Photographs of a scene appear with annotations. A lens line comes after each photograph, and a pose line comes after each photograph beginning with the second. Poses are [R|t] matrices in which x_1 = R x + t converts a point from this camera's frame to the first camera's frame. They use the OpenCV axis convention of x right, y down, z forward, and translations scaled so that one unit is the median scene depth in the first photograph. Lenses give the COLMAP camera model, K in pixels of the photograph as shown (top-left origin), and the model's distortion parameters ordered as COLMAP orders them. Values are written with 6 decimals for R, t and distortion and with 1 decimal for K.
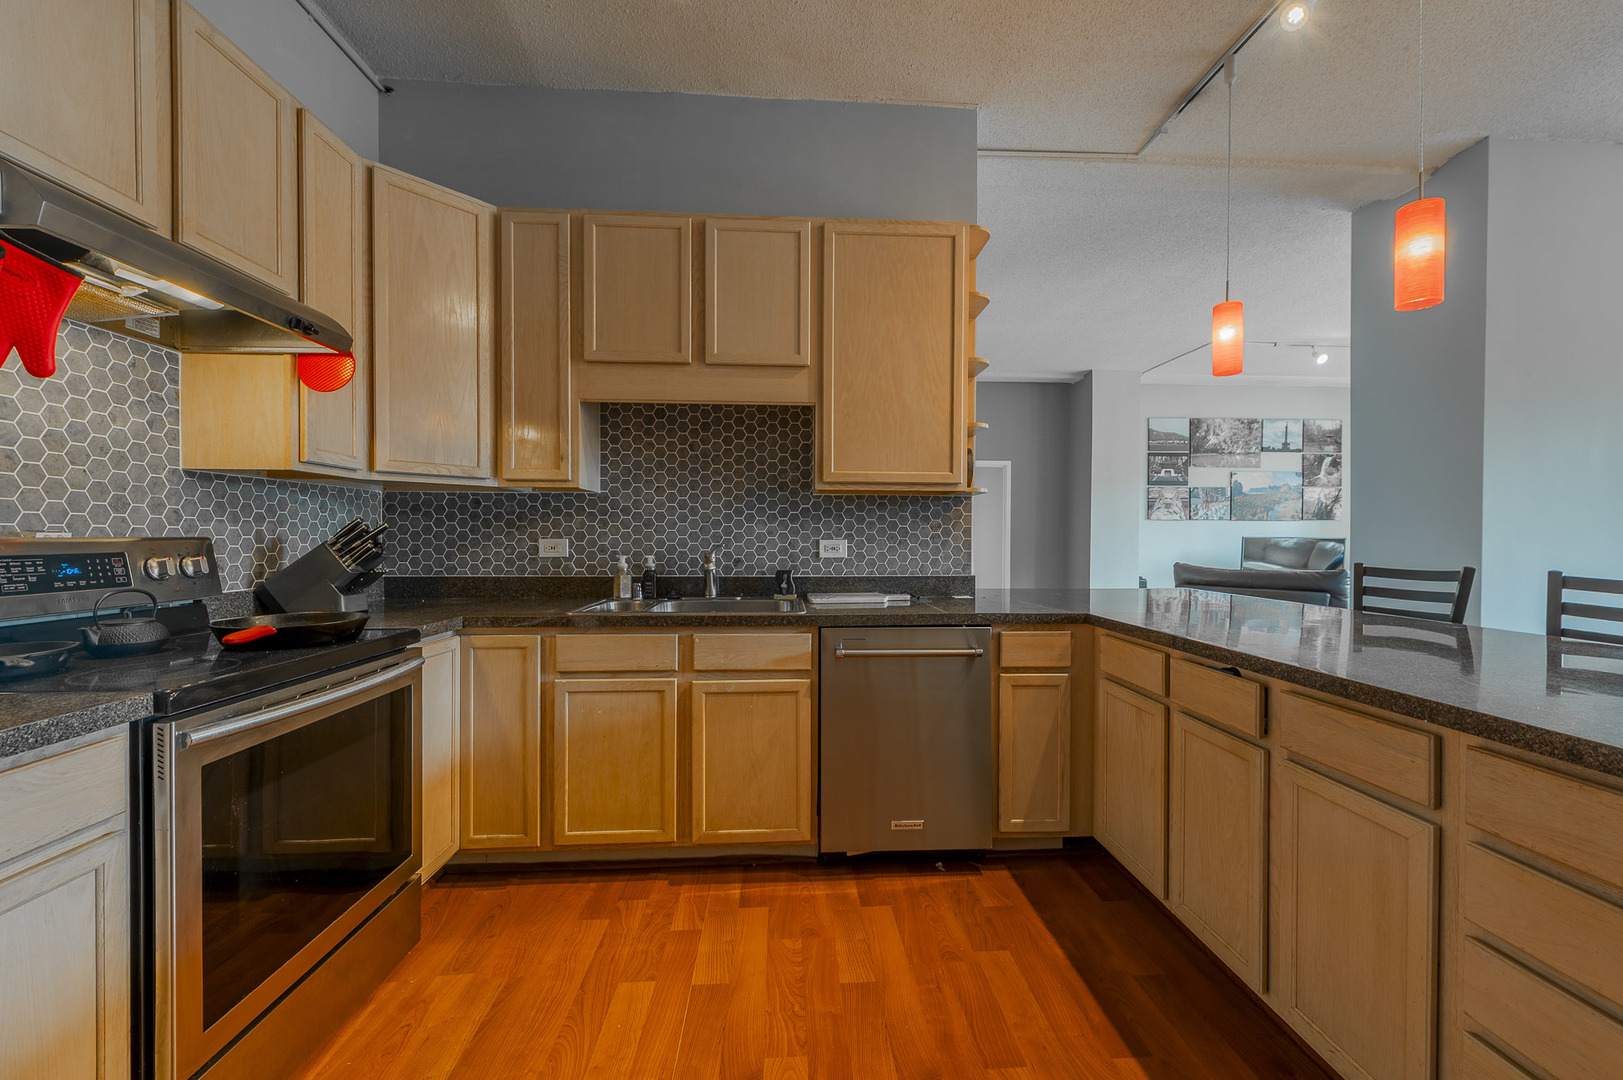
lens RADIAL K [[644.6, 0, 819.8], [0, 644.6, 542.7], [0, 0, 1]] dist [0.001408, -0.000640]
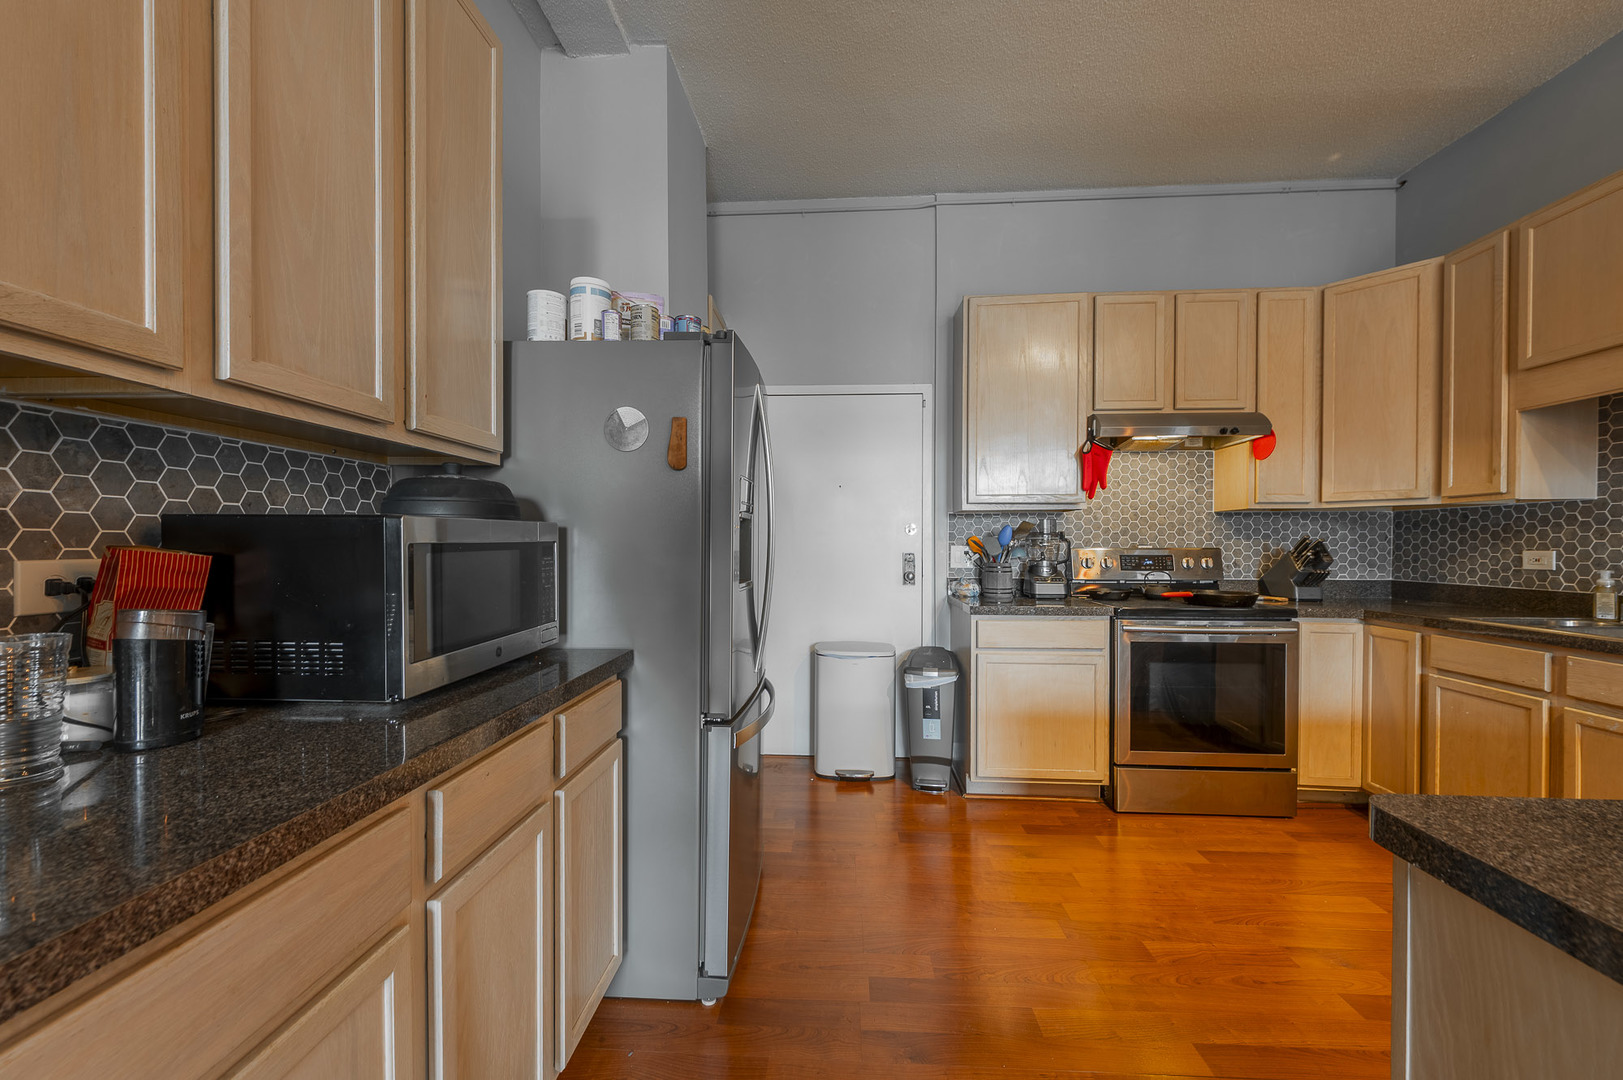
lens RADIAL K [[644.6, 0, 809.5], [0, 644.6, 547.7], [0, 0, 1]] dist [0.001408, -0.000640]
pose [[-0.128014, 0.001445, -0.991771, 0.848684], [-0.011733, 0.999927, 0.002972, -0.000706], [0.991703, 0.012017, -0.127987, 0.055253]]
